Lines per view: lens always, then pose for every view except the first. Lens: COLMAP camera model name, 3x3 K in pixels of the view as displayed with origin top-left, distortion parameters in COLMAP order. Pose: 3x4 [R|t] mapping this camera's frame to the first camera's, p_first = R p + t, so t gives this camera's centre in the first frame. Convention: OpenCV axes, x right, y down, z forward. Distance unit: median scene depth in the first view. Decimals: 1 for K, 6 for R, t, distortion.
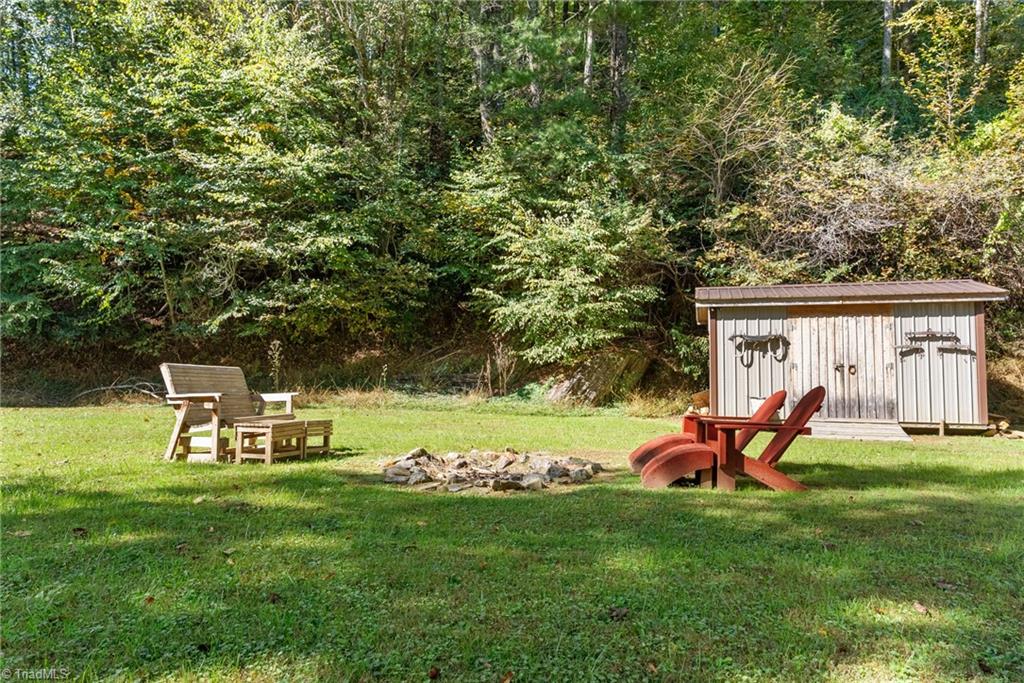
lens RADIAL K [[643.1, 0, 512.0], [0, 643.1, 341.5], [0, 0, 1]] dist [-0.003880, -0.001136]
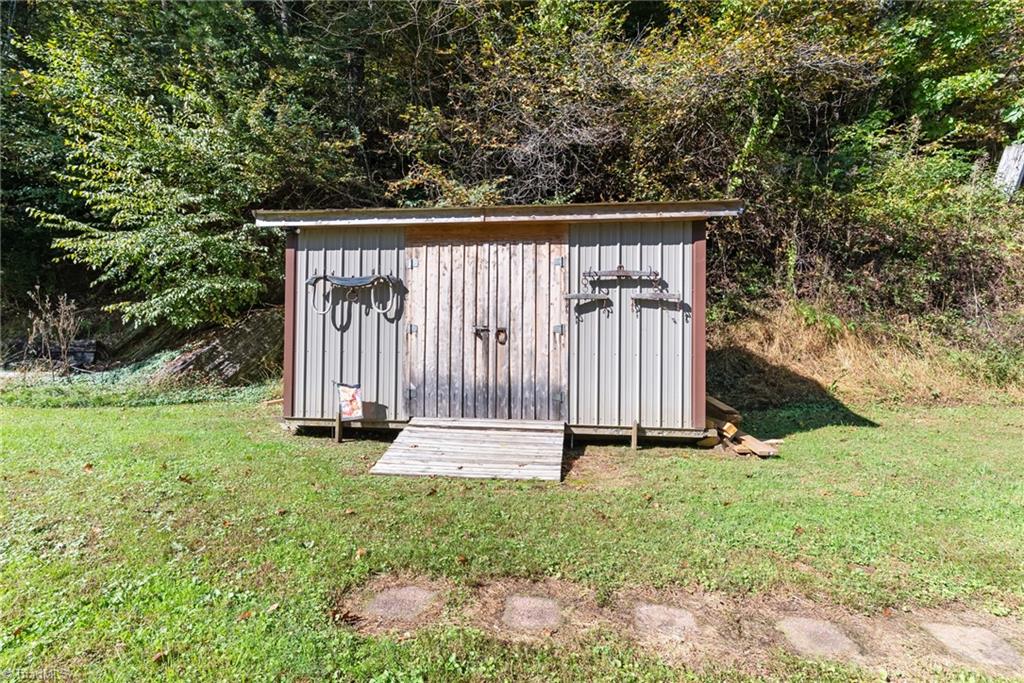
lens RADIAL K [[488.2, 0, 510.7], [0, 488.2, 340.8], [0, 0, 1]] dist [0.001022, -0.000415]
pose [[0.984259, -0.002151, 0.176718, 0.462026], [-0.008599, 0.998159, 0.060039, 0.021679], [-0.176521, -0.060614, 0.982429, 0.565352]]
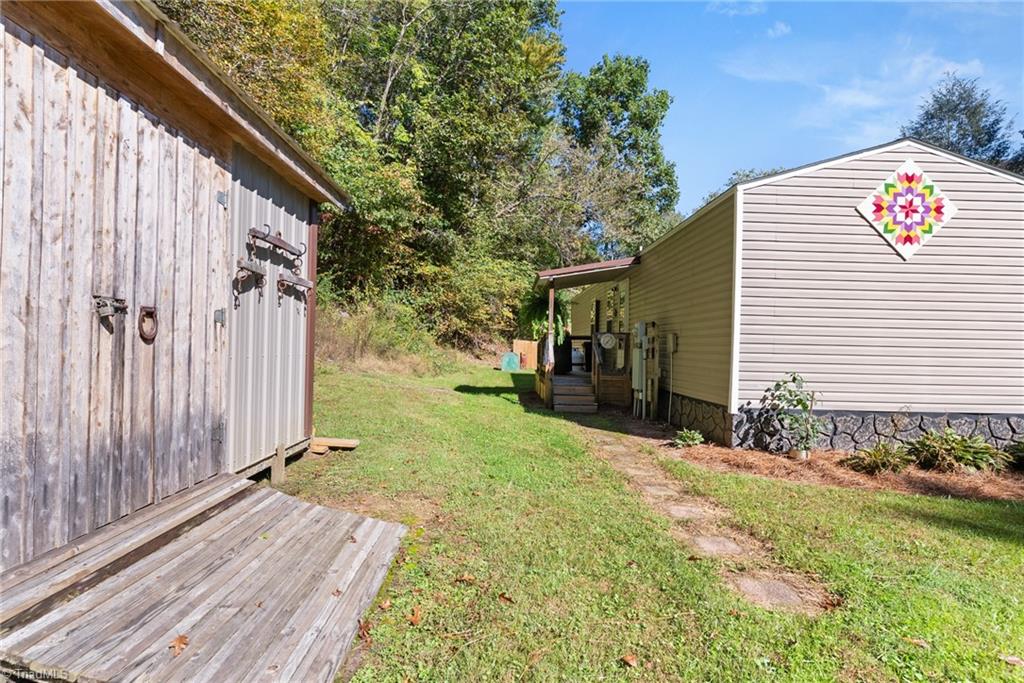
lens RADIAL K [[488.2, 0, 510.7], [0, 488.2, 340.8], [0, 0, 1]] dist [0.001022, -0.000415]
pose [[-0.306831, -0.012315, 0.951684, 0.295669], [-0.089631, 0.995846, -0.016011, 0.040796], [-0.947534, -0.090213, -0.306660, 0.924352]]
